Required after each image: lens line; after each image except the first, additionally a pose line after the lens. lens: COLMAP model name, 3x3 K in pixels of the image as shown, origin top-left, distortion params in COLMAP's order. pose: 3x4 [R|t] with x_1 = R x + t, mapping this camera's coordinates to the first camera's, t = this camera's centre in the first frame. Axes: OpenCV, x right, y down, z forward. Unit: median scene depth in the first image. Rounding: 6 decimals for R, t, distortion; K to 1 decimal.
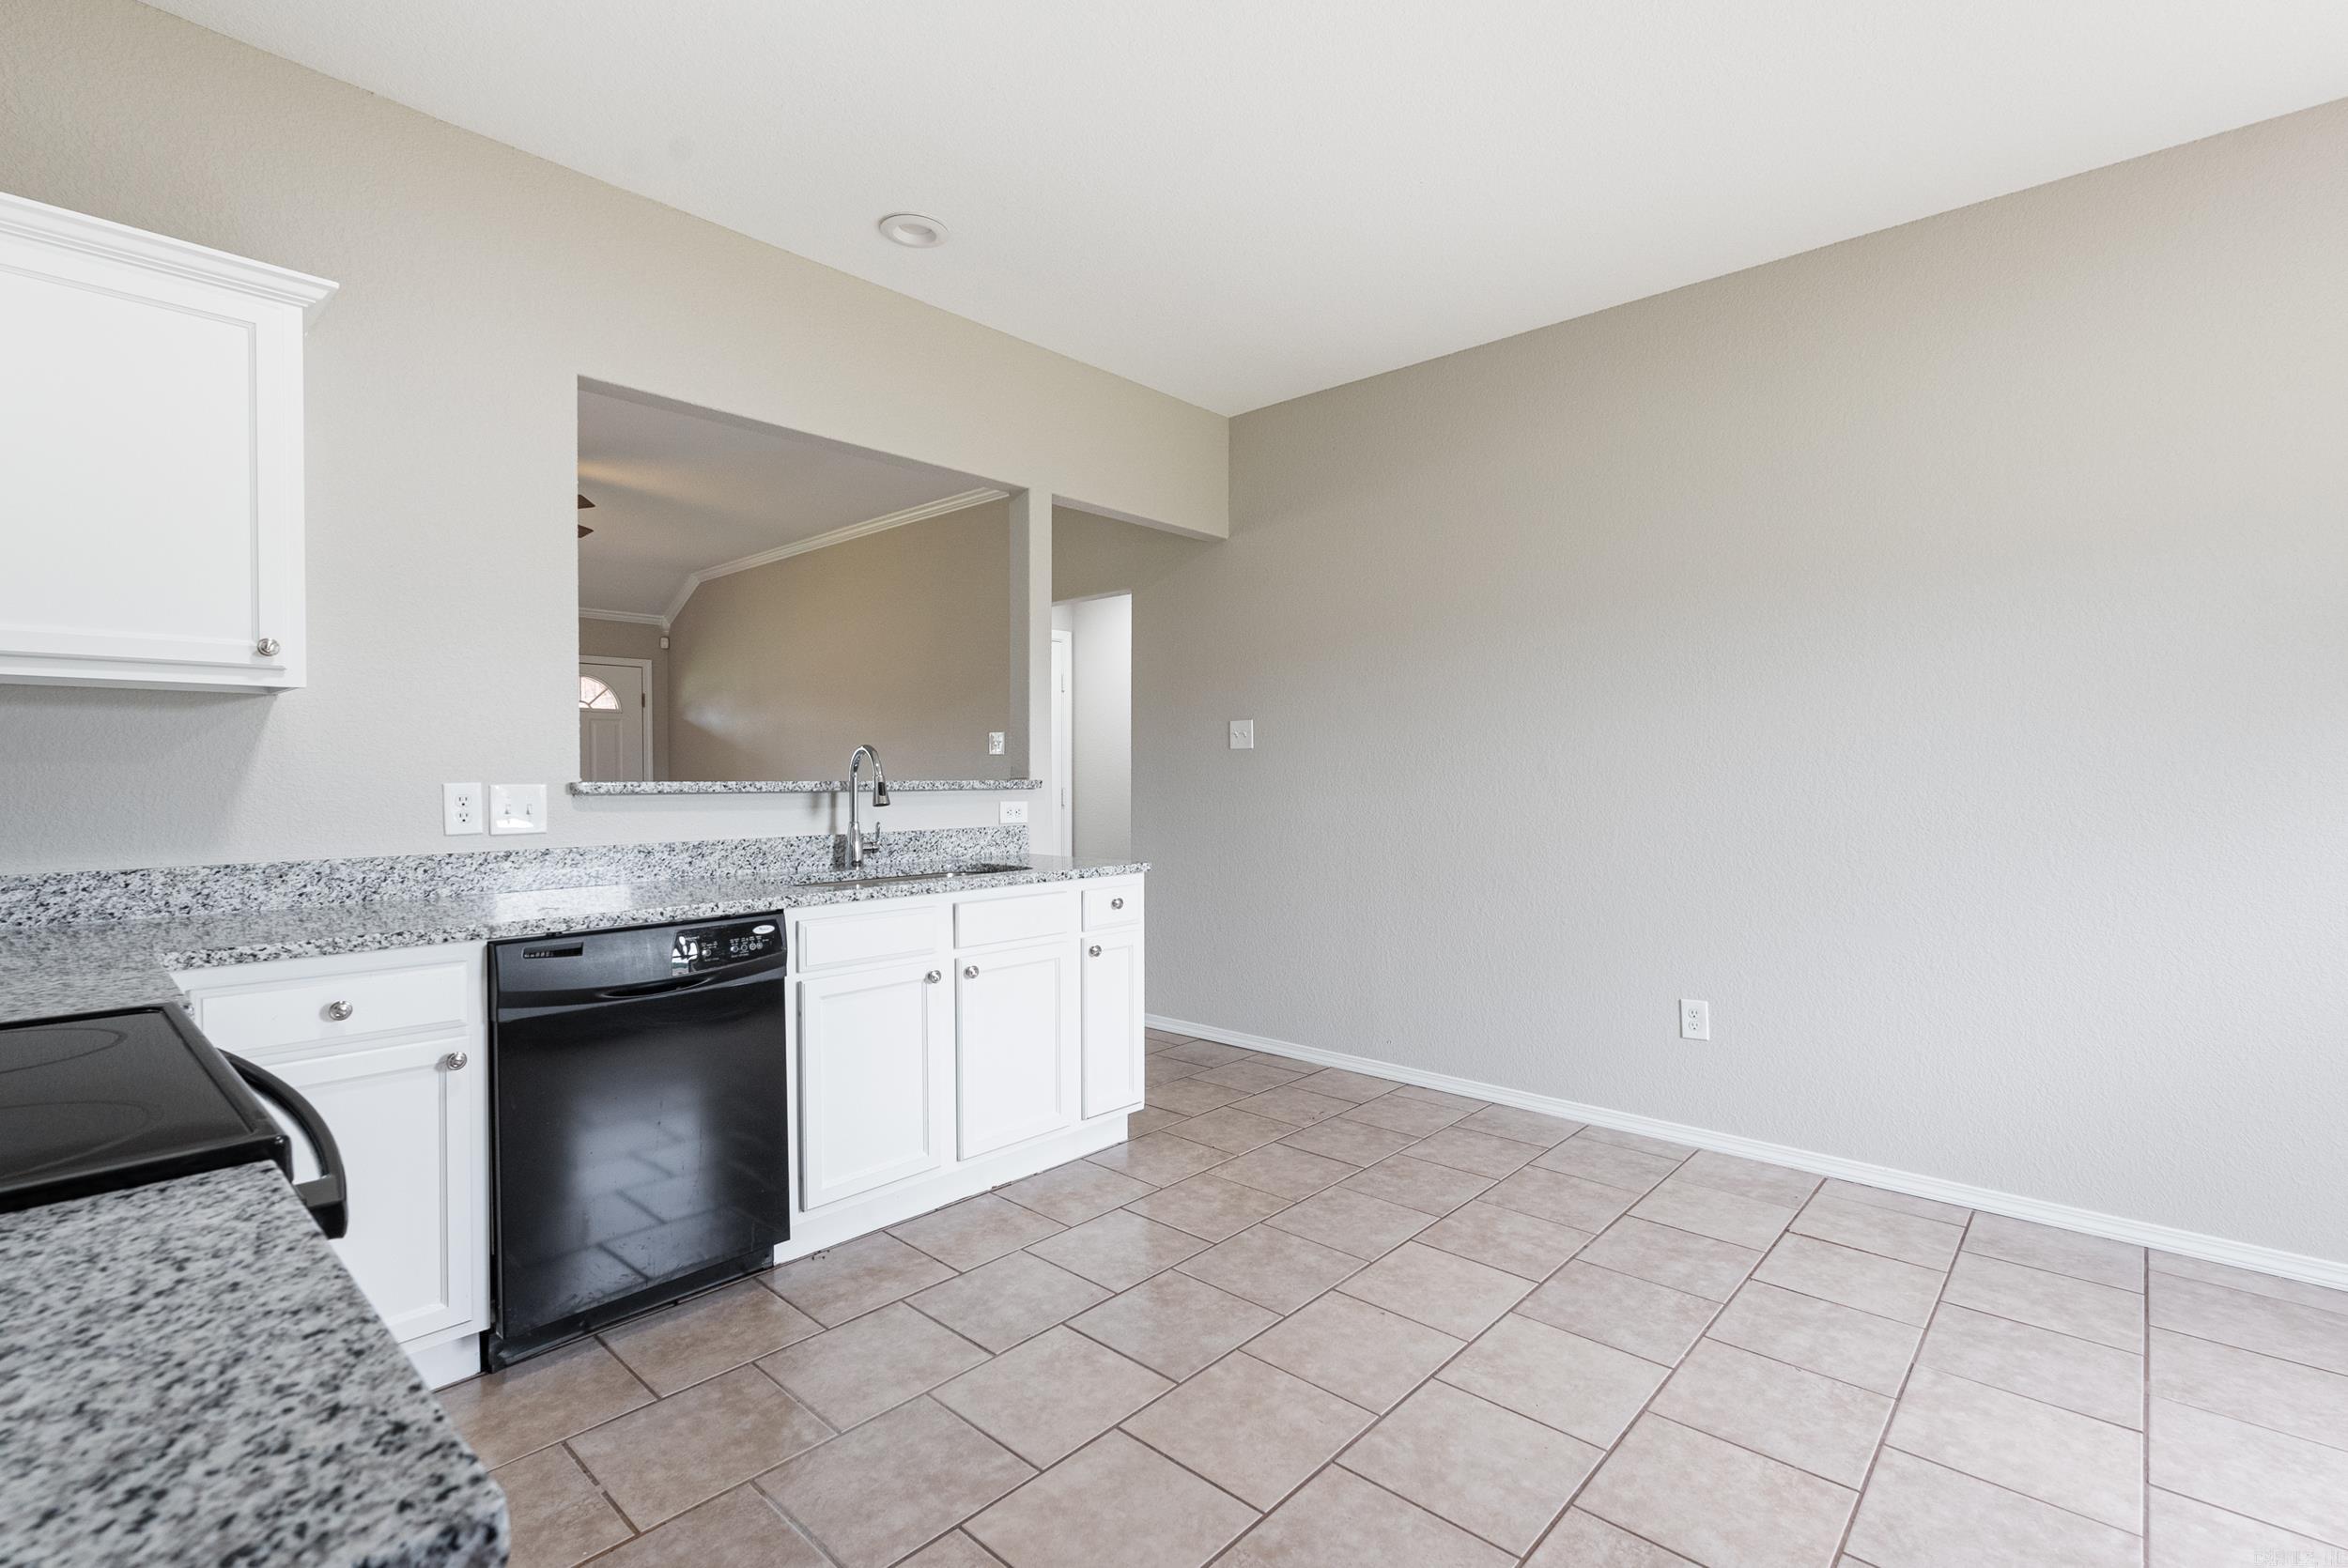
lens RADIAL K [[1062.5, 0, 1179.3], [0, 1062.5, 783.9], [0, 0, 1]] dist [-0.005760, -0.000254]
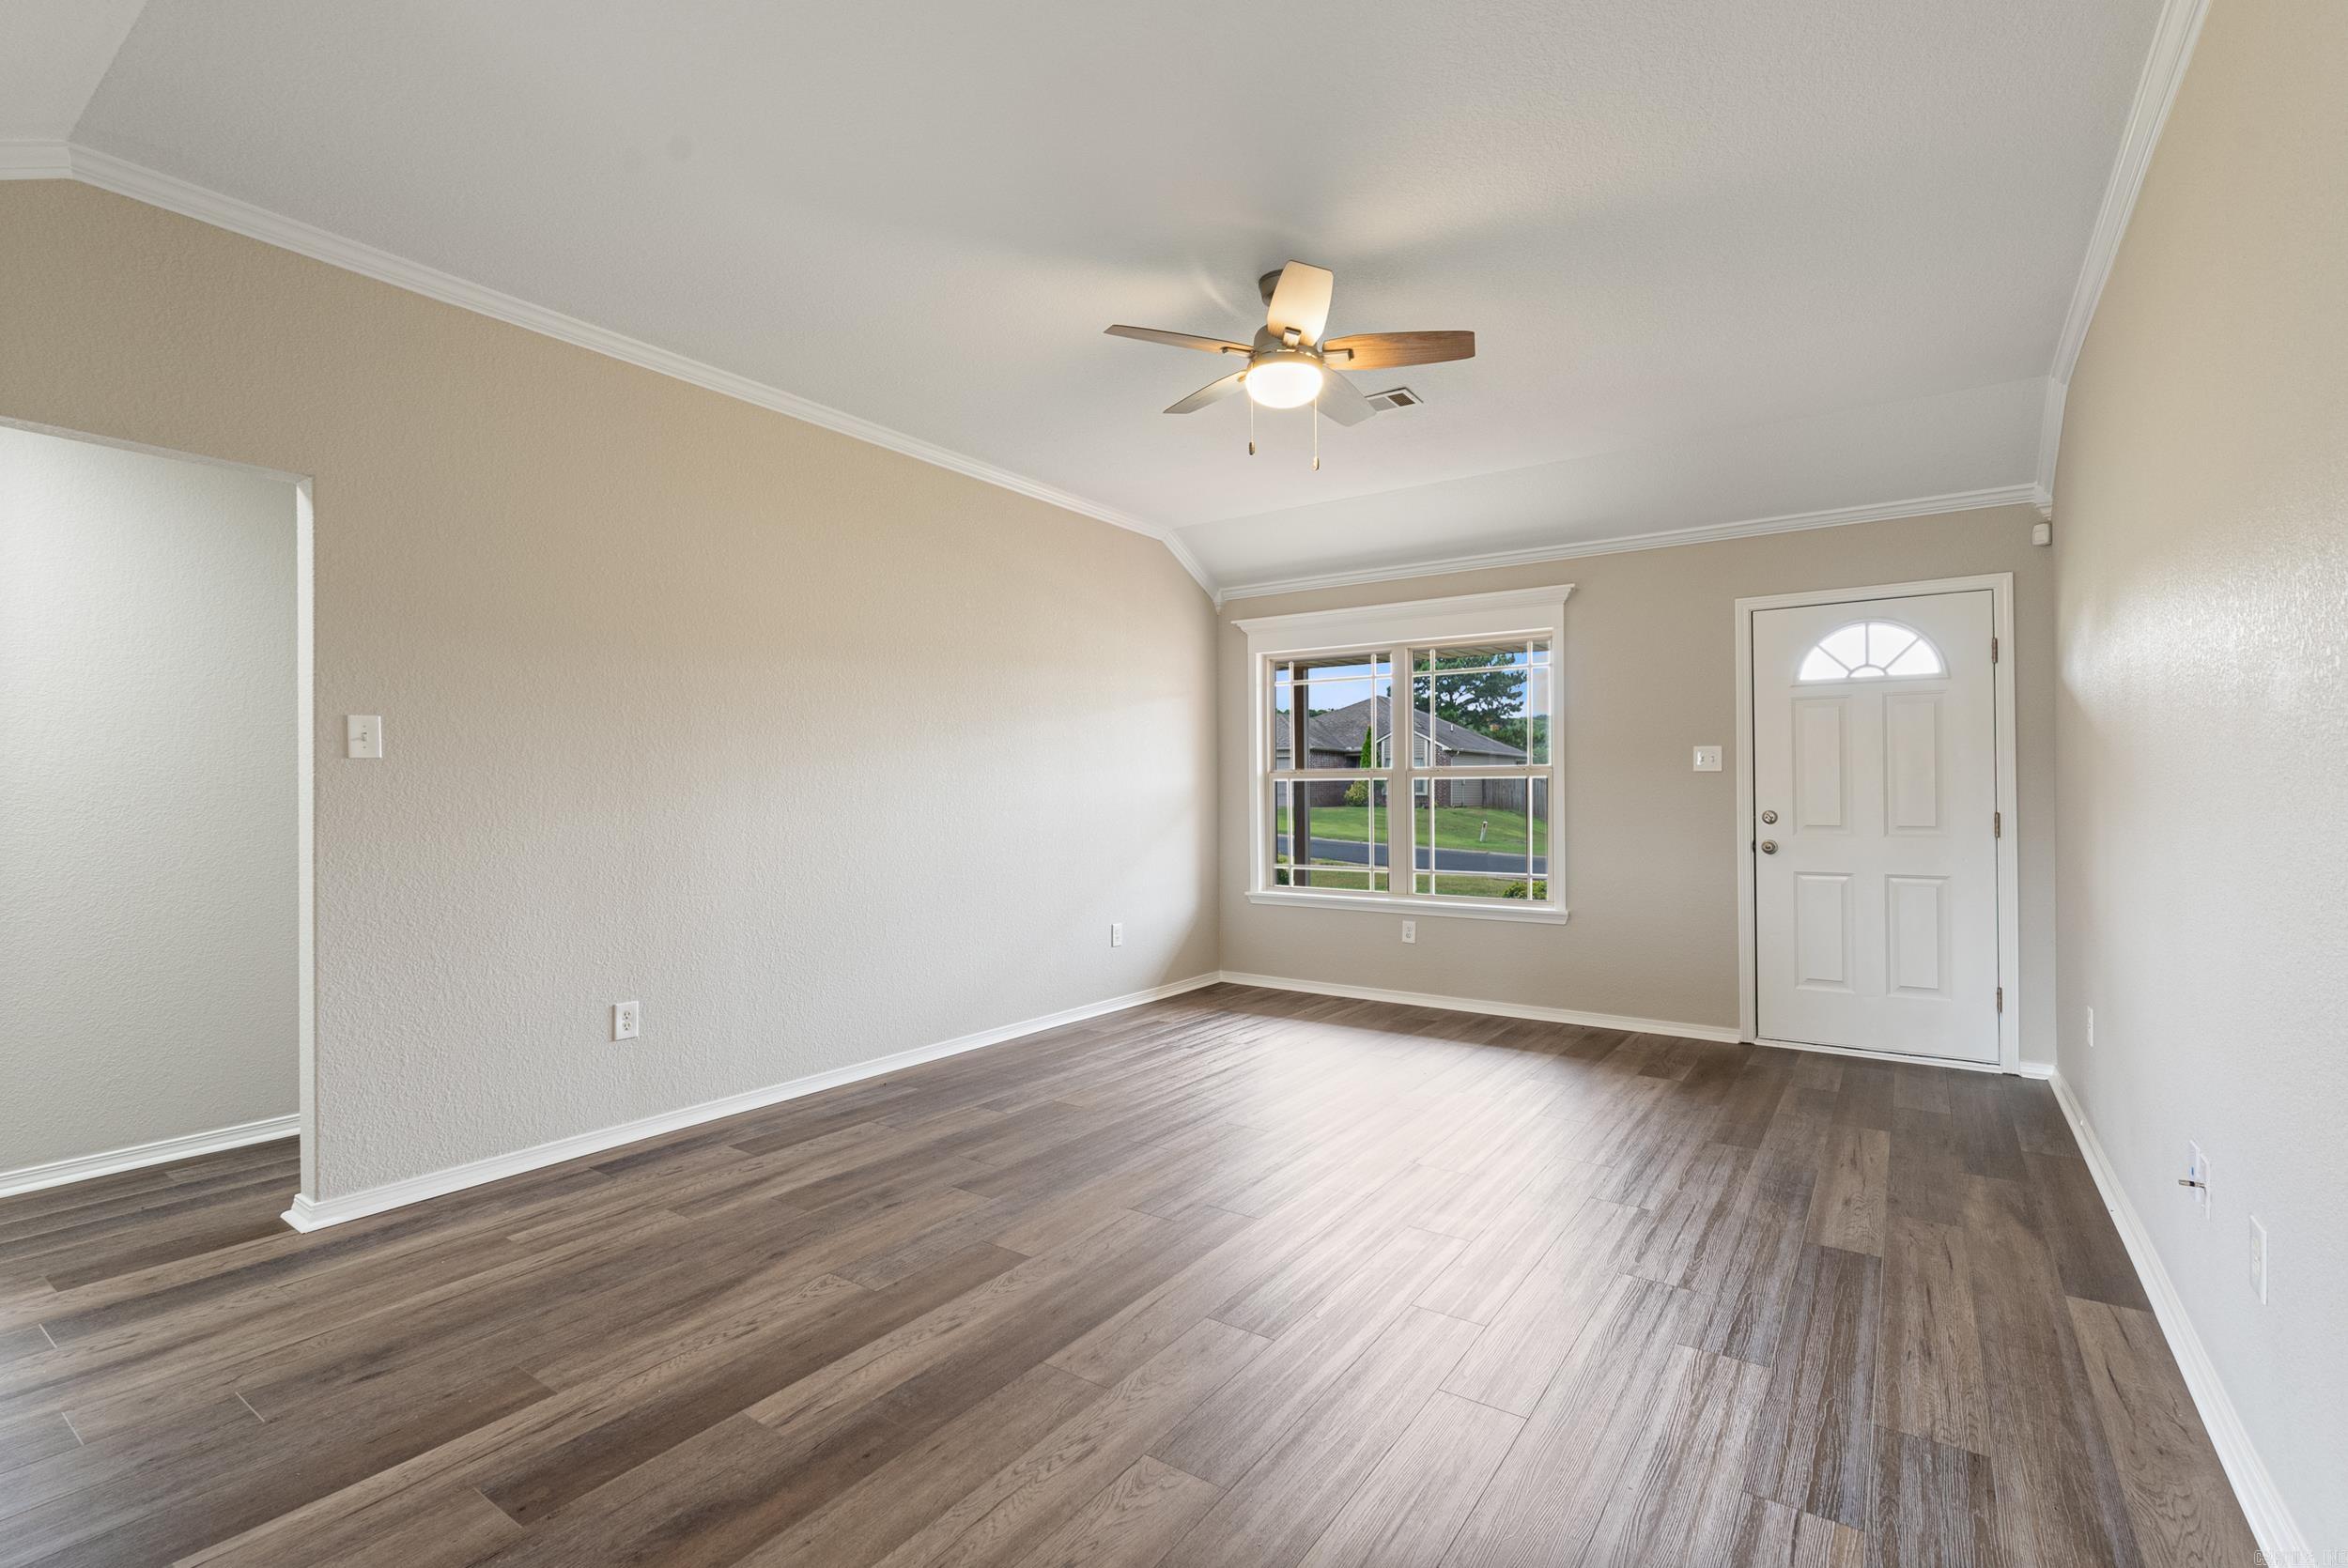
lens RADIAL K [[1062.5, 0, 1179.3], [0, 1062.5, 783.9], [0, 0, 1]] dist [-0.005760, -0.000254]
pose [[0.126183, -0.007789, -0.991976, -0.084657], [-0.007443, 0.999934, -0.008798, -0.011231], [0.991979, 0.008494, 0.126117, 1.512291]]
